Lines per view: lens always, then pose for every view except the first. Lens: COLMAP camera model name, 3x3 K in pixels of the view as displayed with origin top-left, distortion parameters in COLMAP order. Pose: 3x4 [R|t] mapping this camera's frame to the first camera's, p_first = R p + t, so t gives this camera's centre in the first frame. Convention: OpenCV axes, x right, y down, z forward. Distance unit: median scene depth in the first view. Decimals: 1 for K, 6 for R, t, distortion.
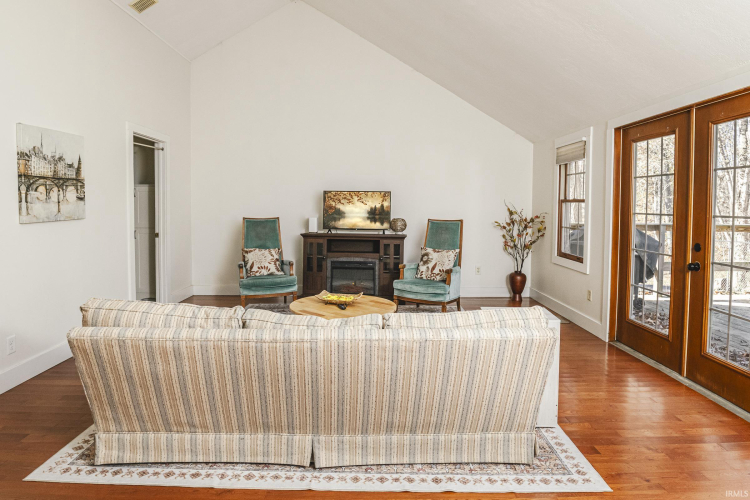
lens RADIAL K [[462.7, 0, 376.3], [0, 462.7, 249.1], [0, 0, 1]] dist [-0.064729, -0.000464]
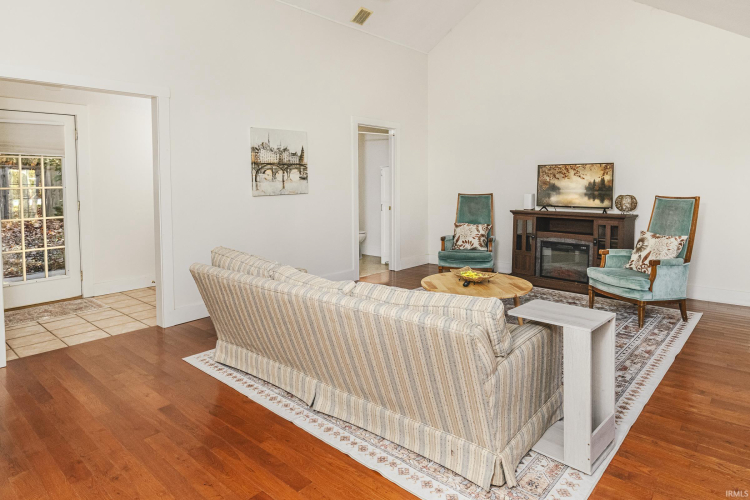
lens RADIAL K [[462.7, 0, 361.5], [0, 462.7, 219.5], [0, 0, 1]] dist [-0.064729, -0.000464]
pose [[0.716033, 0.039029, -0.696974, 0.409610], [-0.048666, 0.998798, 0.005934, -0.006479], [0.696368, 0.029670, 0.717072, 0.134036]]
